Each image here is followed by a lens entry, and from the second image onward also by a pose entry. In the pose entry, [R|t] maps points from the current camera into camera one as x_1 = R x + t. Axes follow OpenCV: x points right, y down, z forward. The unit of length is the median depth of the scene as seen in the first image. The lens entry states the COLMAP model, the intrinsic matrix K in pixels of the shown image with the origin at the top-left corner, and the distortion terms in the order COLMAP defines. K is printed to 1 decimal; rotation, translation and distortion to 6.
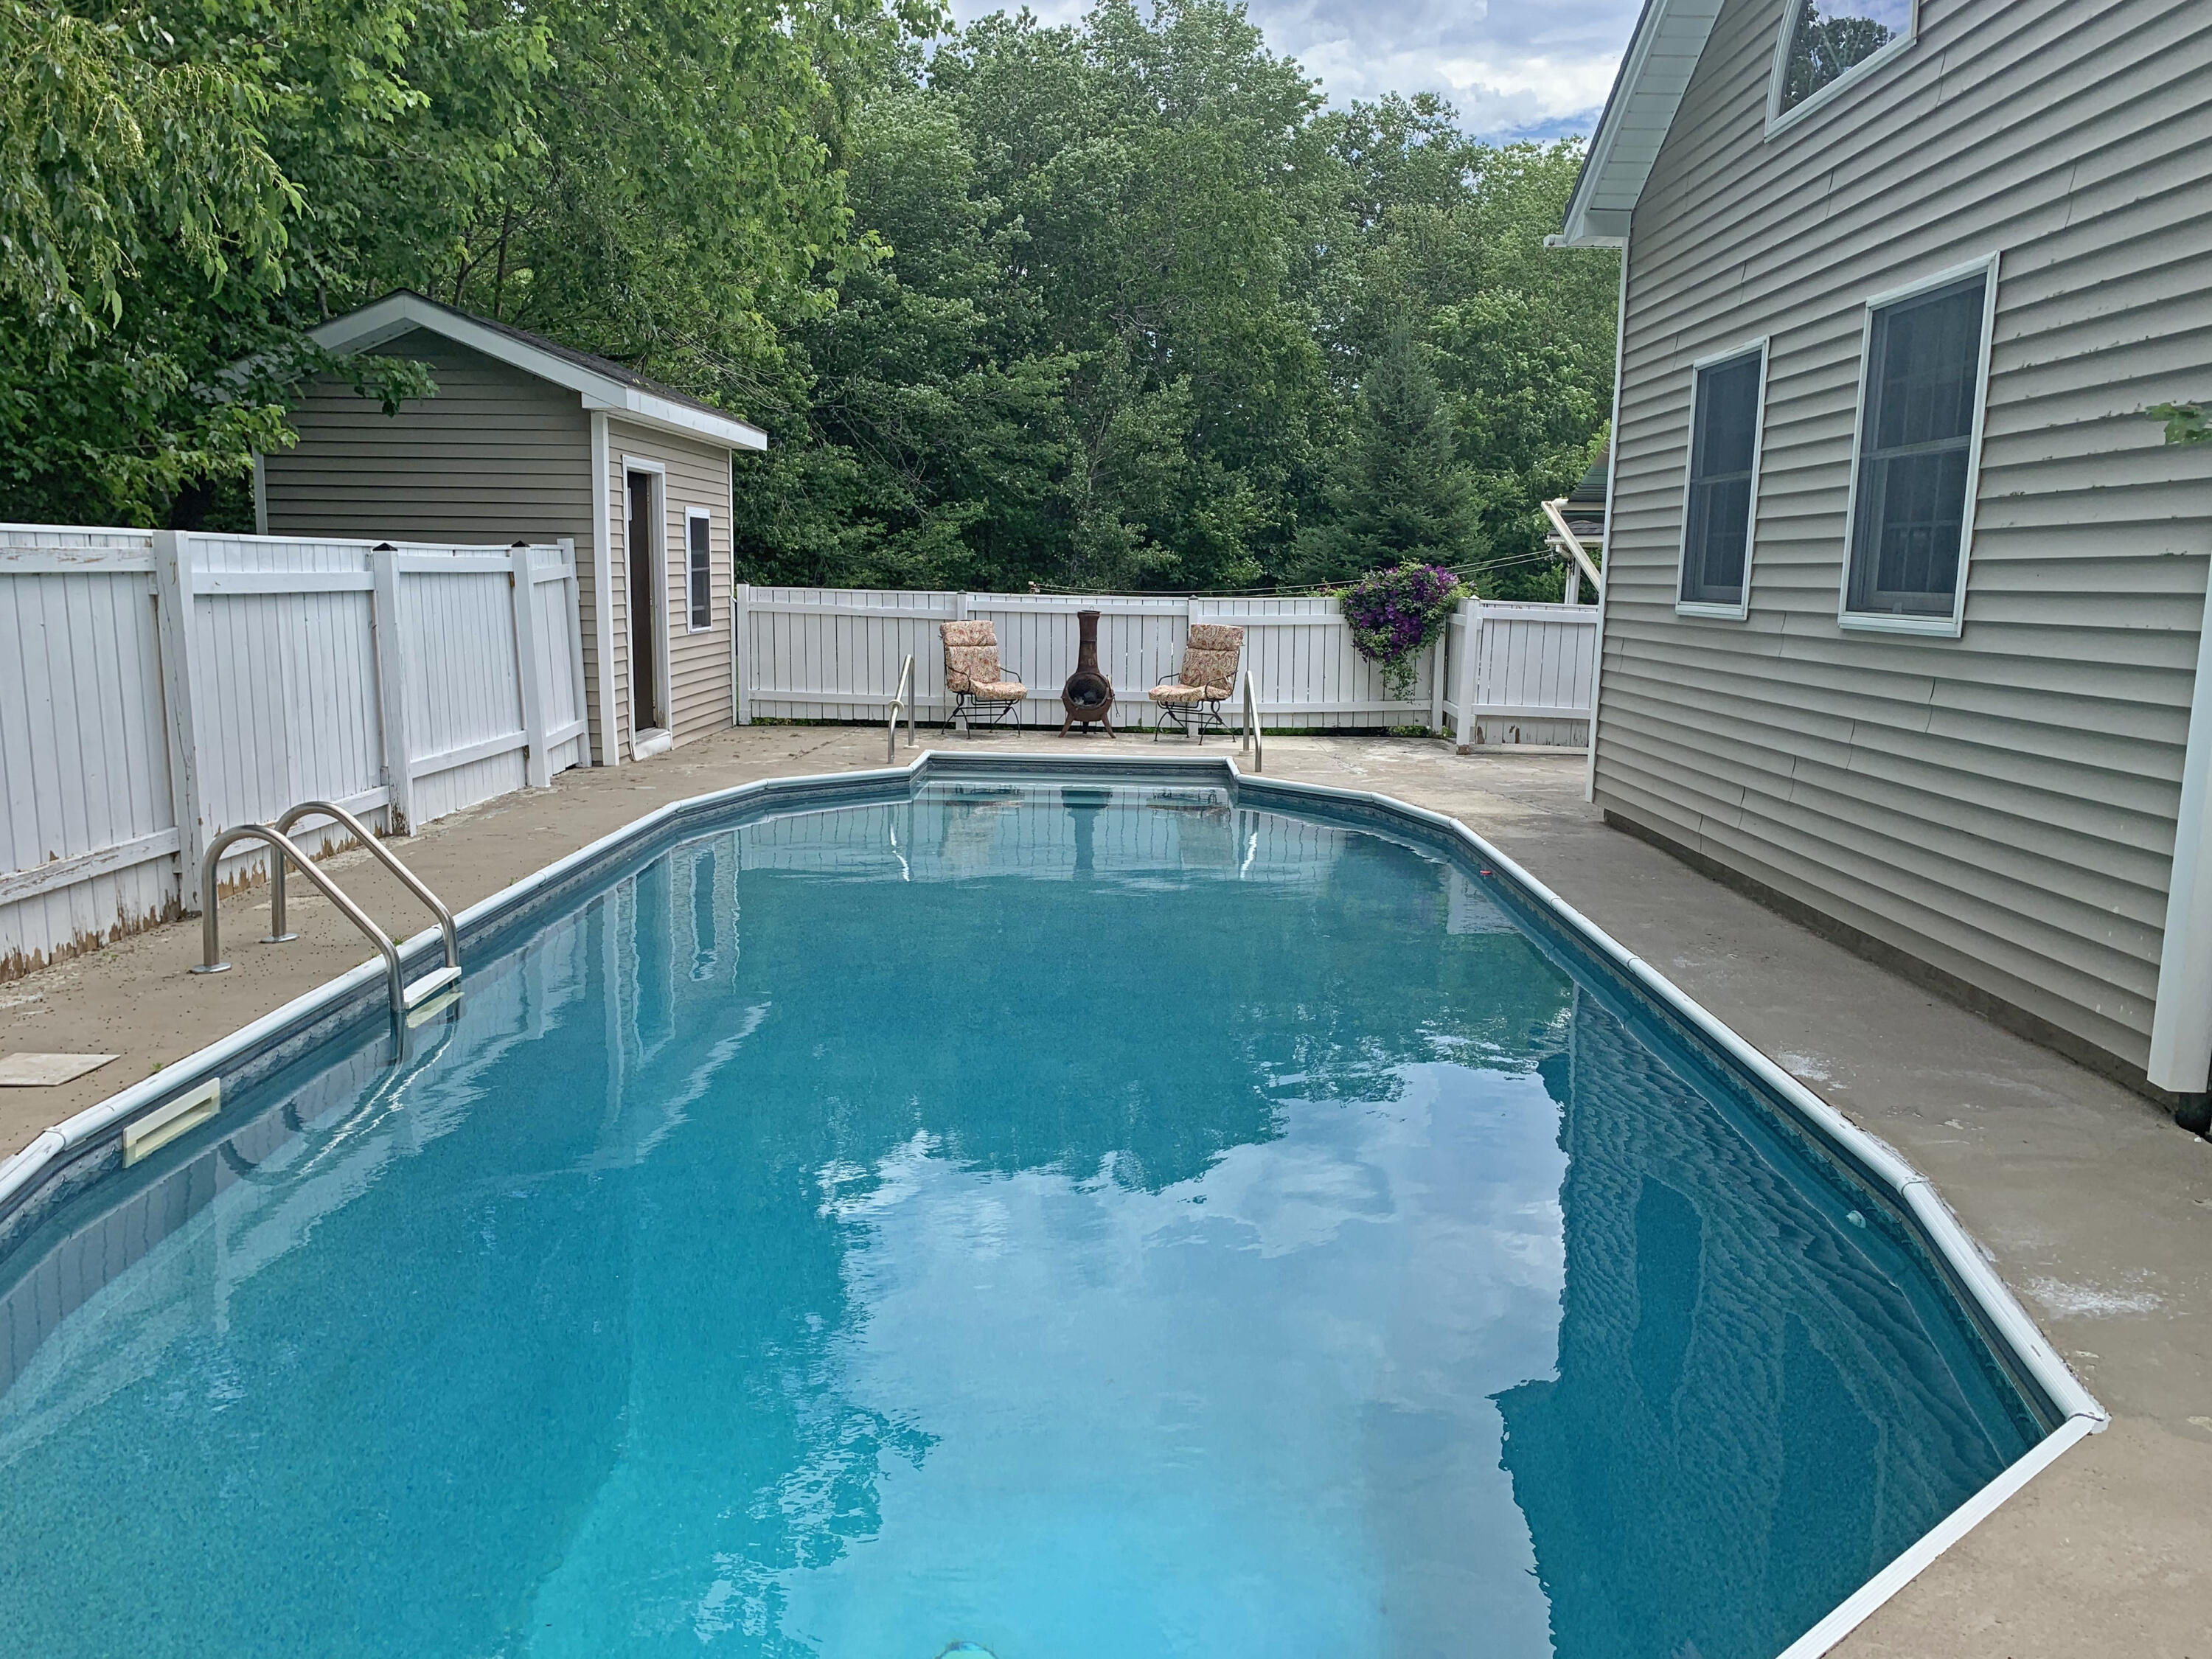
lens RADIAL K [[1647.7, 0, 1109.6], [0, 1647.7, 838.5], [0, 0, 1]] dist [-0.000946, -0.001523]
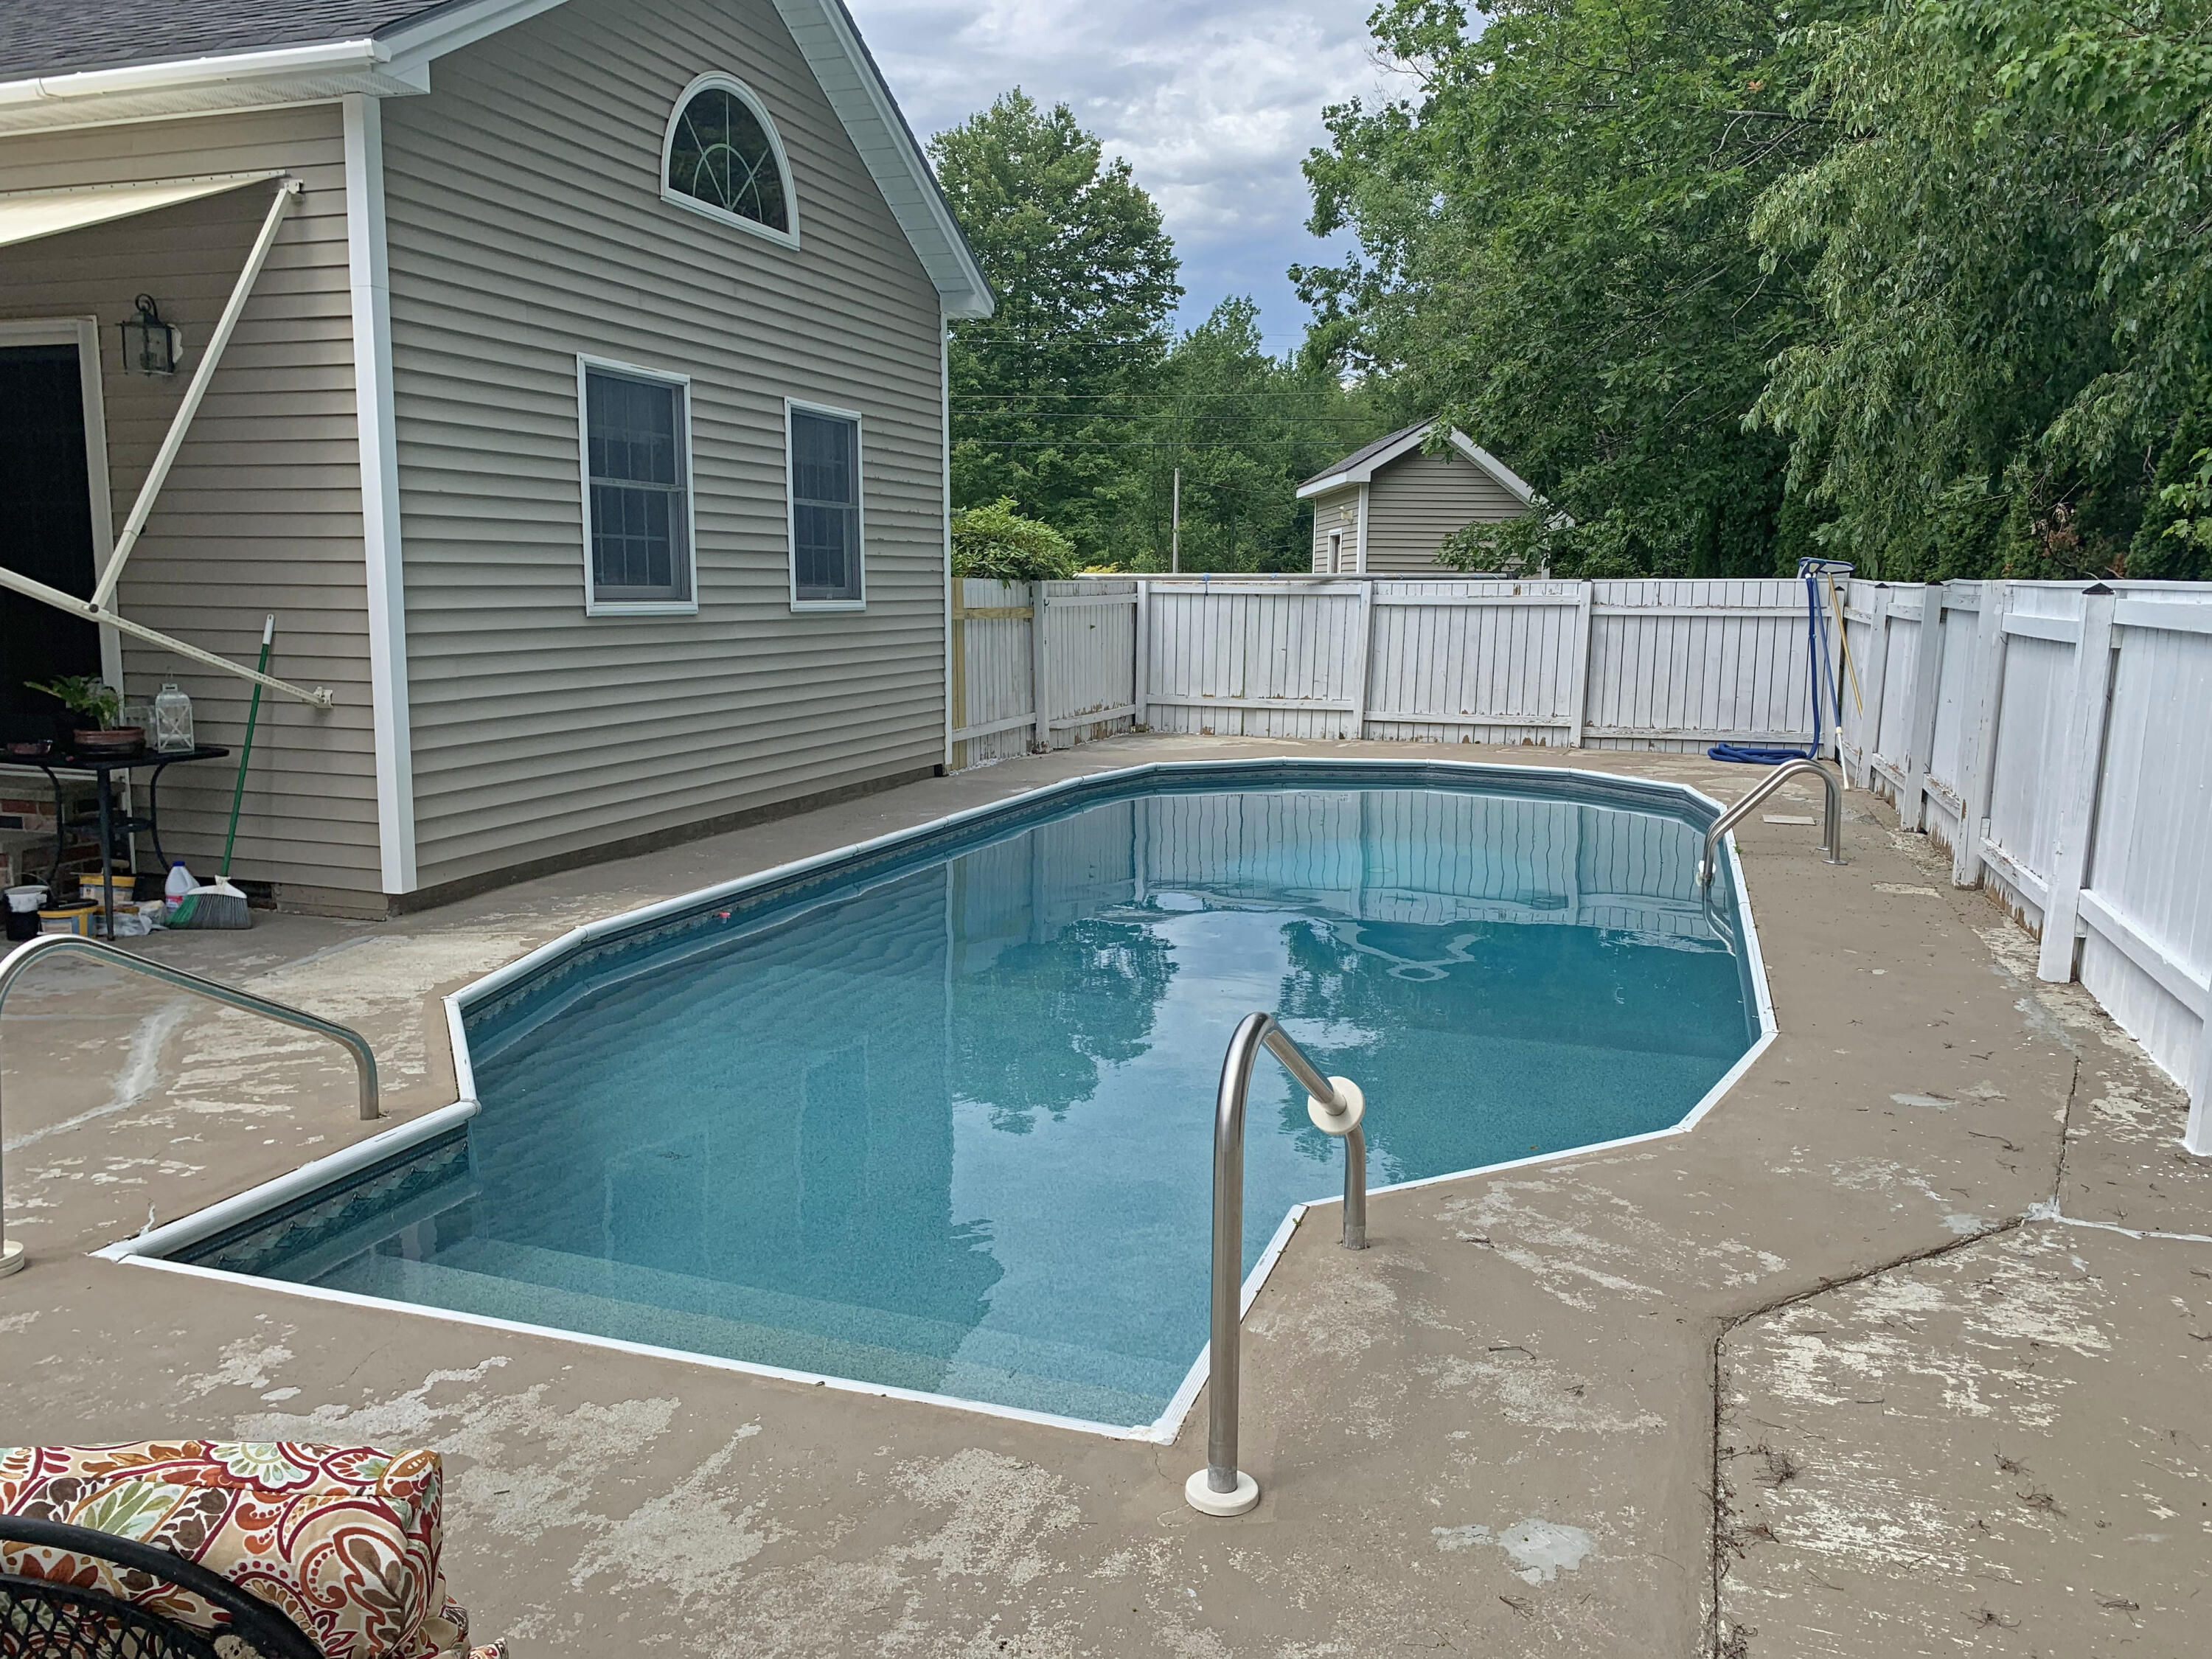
lens RADIAL K [[1647.7, 0, 1106.4], [0, 1647.7, 833.9], [0, 0, 1]] dist [-0.000946, -0.001523]
pose [[-0.949036, -0.078273, 0.305294, -0.277553], [0.020262, 0.951514, 0.306938, -0.345652], [-0.314516, 0.297481, -0.901435, 2.058453]]
